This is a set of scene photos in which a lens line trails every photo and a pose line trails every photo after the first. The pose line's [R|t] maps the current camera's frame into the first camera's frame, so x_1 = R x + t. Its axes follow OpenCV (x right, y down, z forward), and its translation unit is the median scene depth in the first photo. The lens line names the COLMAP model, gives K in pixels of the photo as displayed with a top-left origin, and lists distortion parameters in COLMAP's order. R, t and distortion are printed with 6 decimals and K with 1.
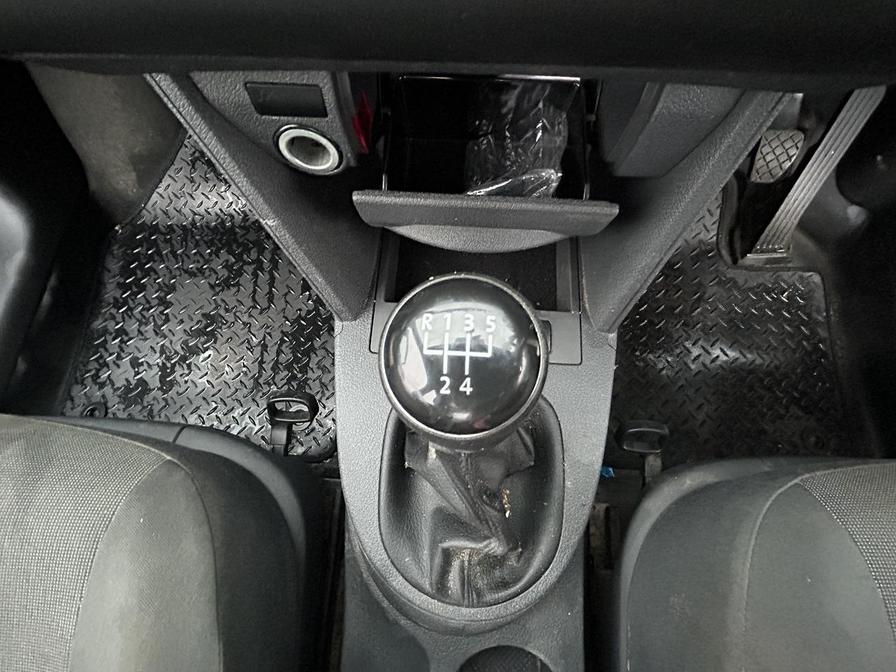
lens RADIAL K [[361.8, 0, 449.1], [0, 361.8, 339.2], [0, 0, 1]] dist [-0.000559, -0.000857]
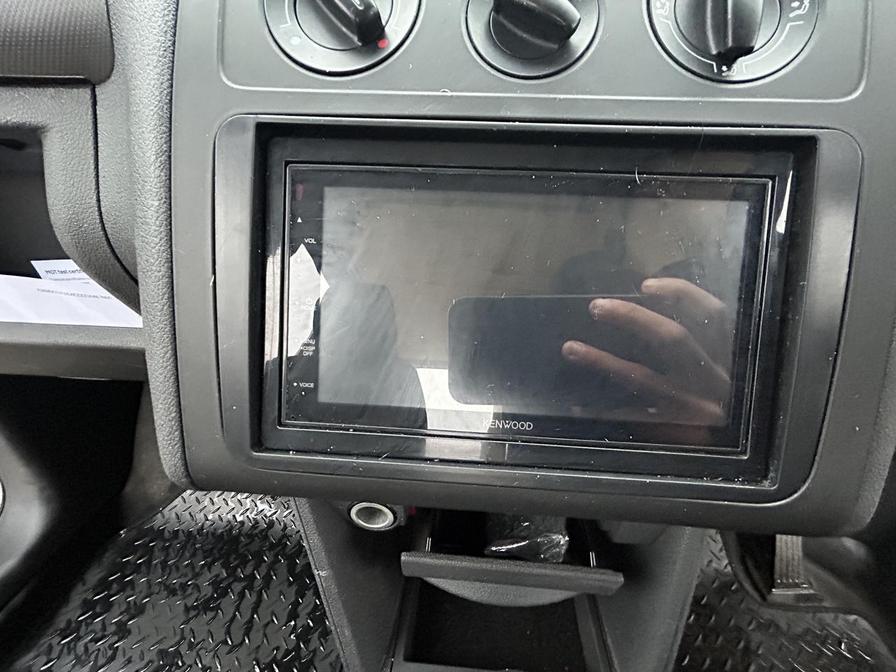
lens RADIAL K [[361.8, 0, 450.1], [0, 361.8, 335.4], [0, 0, 1]] dist [-0.000559, -0.000857]
pose [[0.999341, 0.036236, -0.002246, -0.037152], [-0.027420, 0.712772, -0.700860, -0.022710], [-0.023795, 0.700460, 0.713295, -0.115271]]
